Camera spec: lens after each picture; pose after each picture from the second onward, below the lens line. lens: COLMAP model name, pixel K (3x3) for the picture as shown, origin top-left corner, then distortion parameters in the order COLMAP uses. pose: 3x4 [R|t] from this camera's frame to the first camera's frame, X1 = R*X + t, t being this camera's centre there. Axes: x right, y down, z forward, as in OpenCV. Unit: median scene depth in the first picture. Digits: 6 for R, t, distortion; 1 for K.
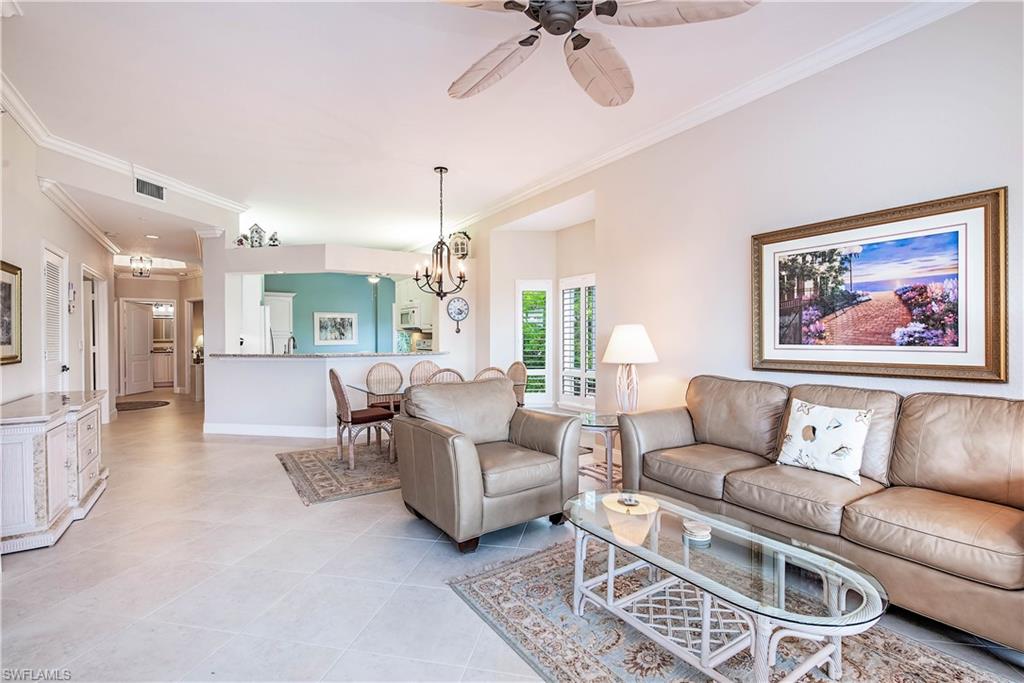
lens RADIAL K [[461.3, 0, 512.0], [0, 461.3, 341.5], [0, 0, 1]] dist [0.001892, 0.000258]
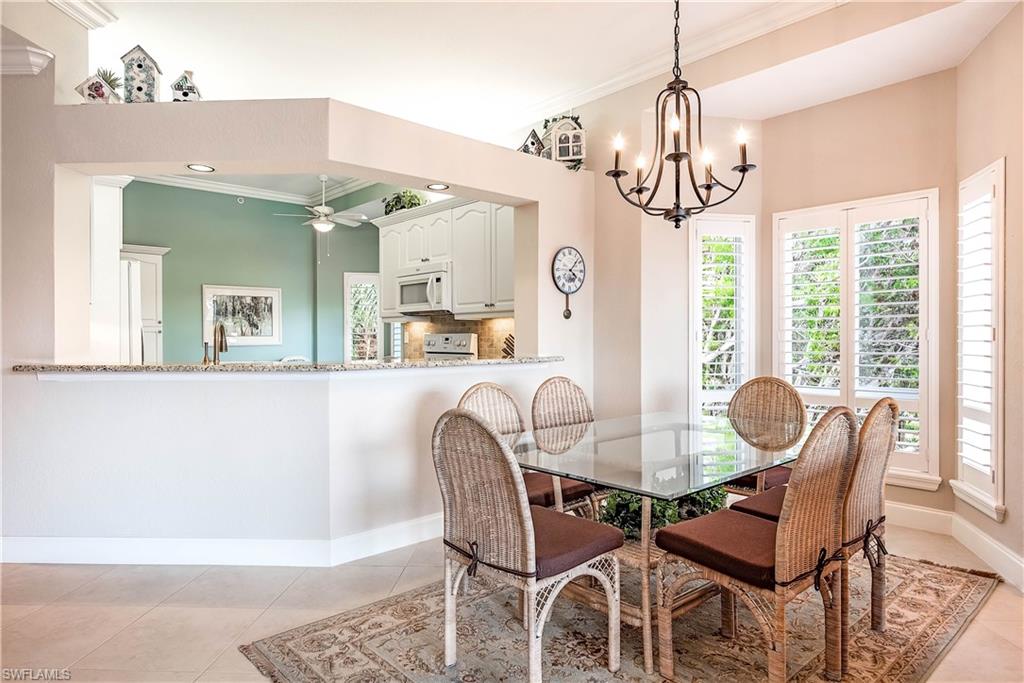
lens RADIAL K [[600.7, 0, 512.0], [0, 600.7, 341.5], [0, 0, 1]] dist [-0.001870, -0.000094]
pose [[0.986414, -0.001460, 0.164270, -0.313924], [0.001828, 0.999996, -0.002089, 0.008102], [-0.164267, 0.002361, 0.986413, 0.418589]]
